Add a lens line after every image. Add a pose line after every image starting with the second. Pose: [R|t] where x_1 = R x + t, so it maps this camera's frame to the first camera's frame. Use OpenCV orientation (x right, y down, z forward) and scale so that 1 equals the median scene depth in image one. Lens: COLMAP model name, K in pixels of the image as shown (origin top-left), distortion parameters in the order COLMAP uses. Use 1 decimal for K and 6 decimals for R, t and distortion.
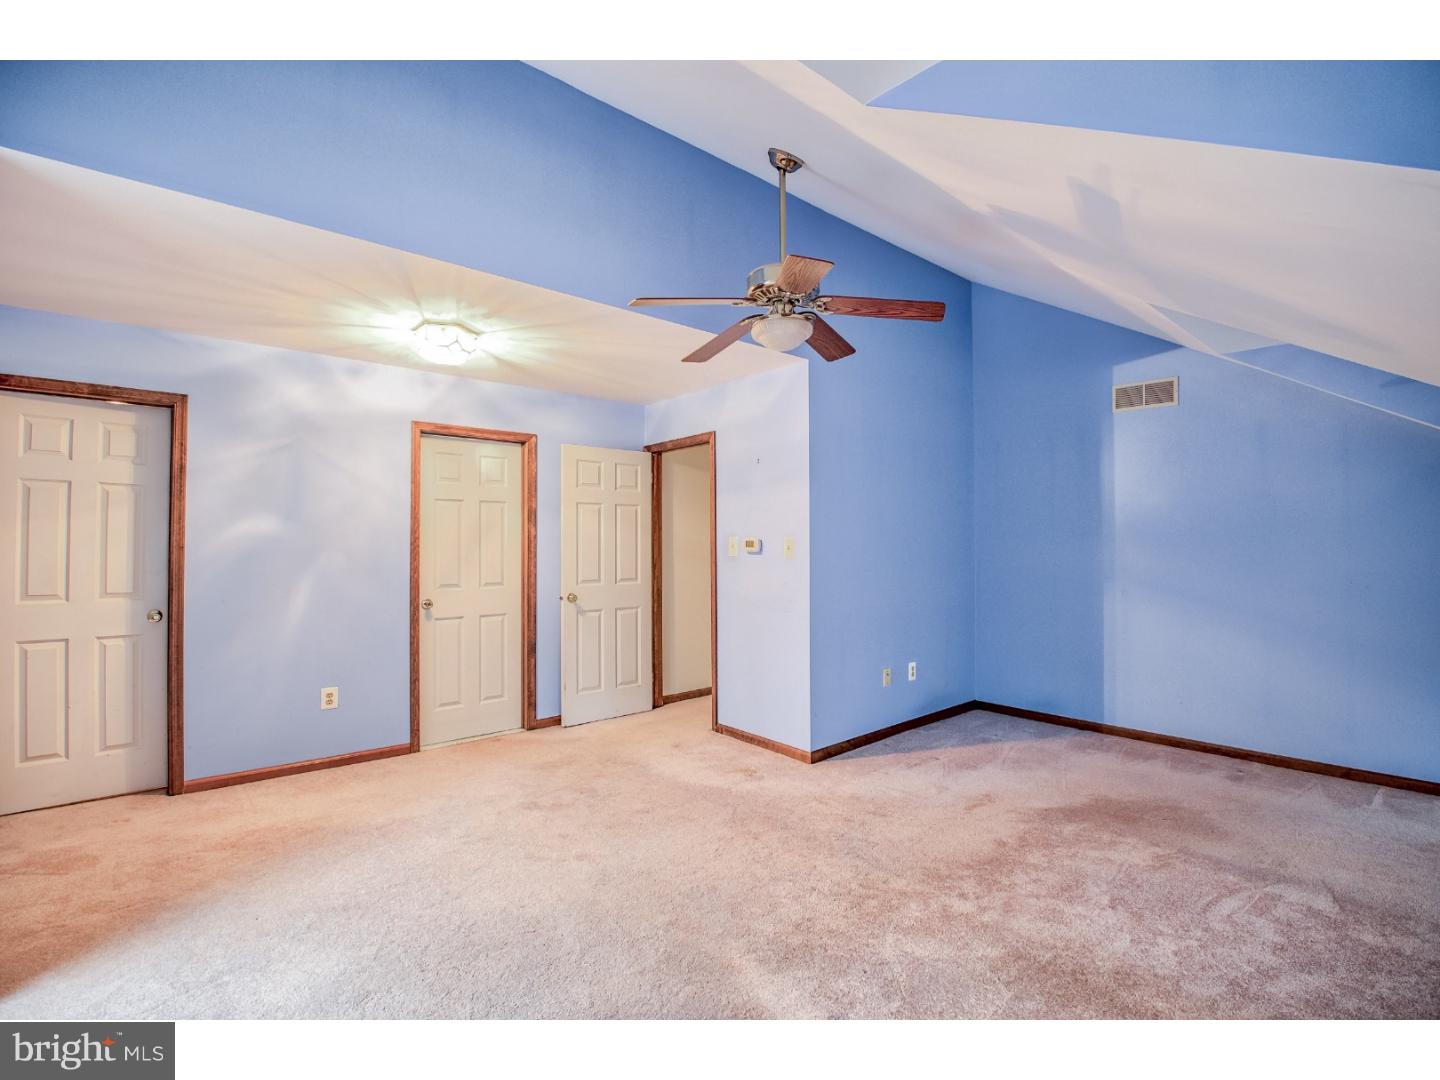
lens RADIAL K [[651.8, 0, 720.0], [0, 651.8, 540.0], [0, 0, 1]] dist [-0.041394, -0.000866]
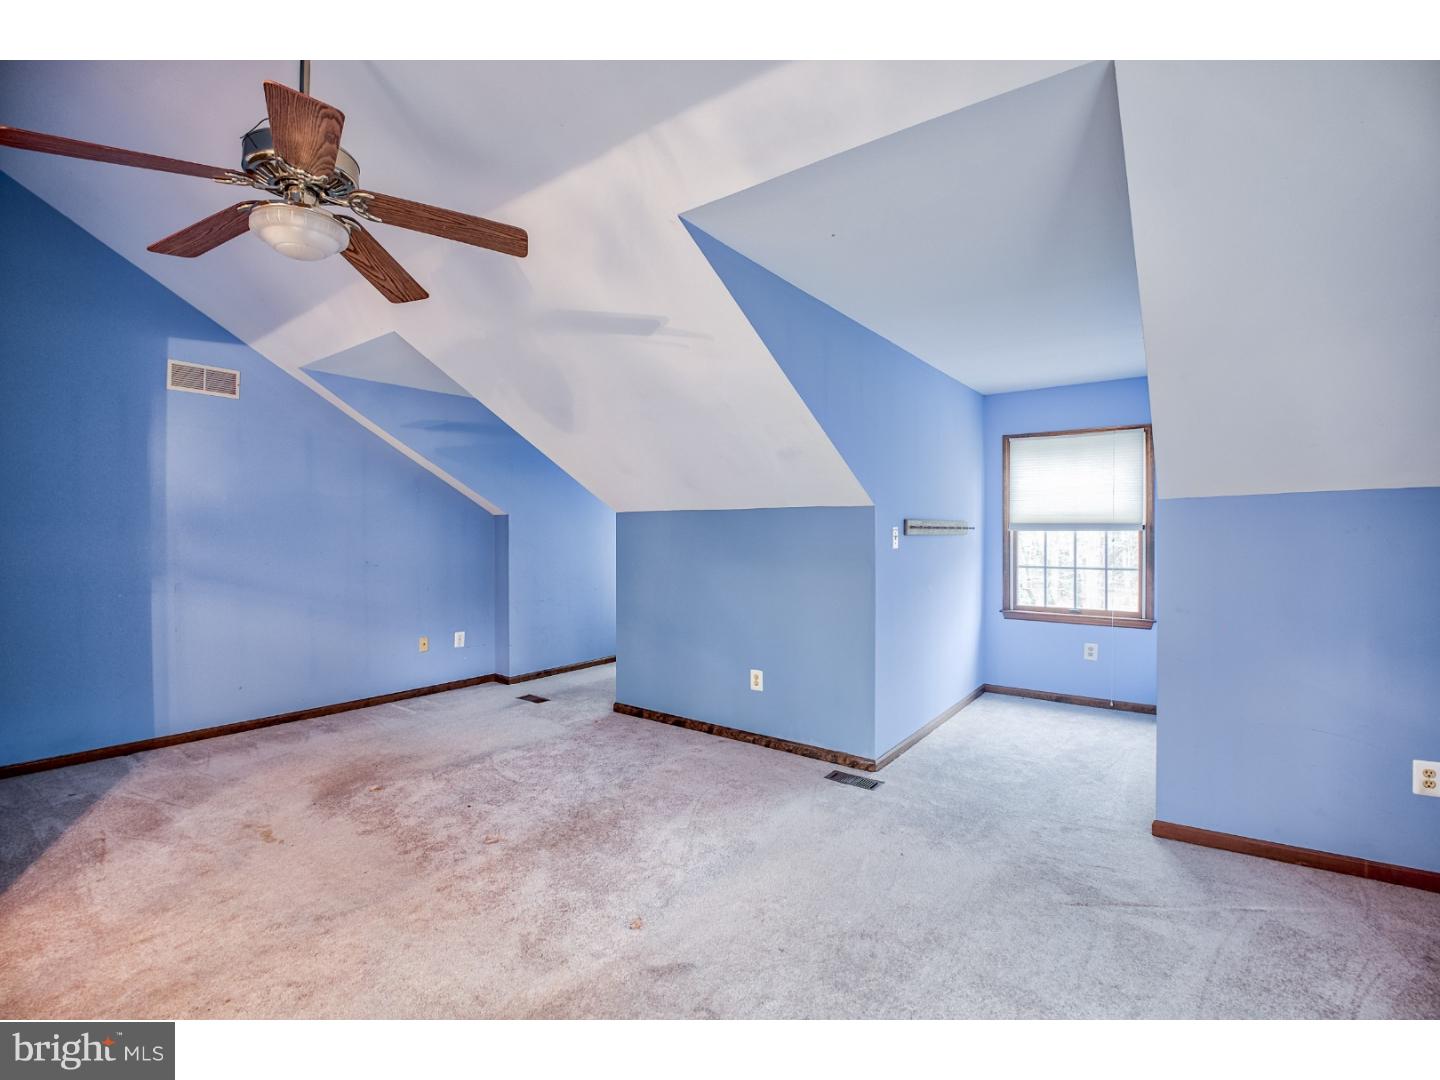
lens RADIAL K [[651.8, 0, 720.0], [0, 651.8, 540.0], [0, 0, 1]] dist [-0.041394, -0.000866]
pose [[-0.235711, -0.008382, 0.971787, -0.509111], [-0.011216, 0.999920, 0.005904, 0.000040], [-0.971758, -0.009508, -0.235786, 0.538313]]
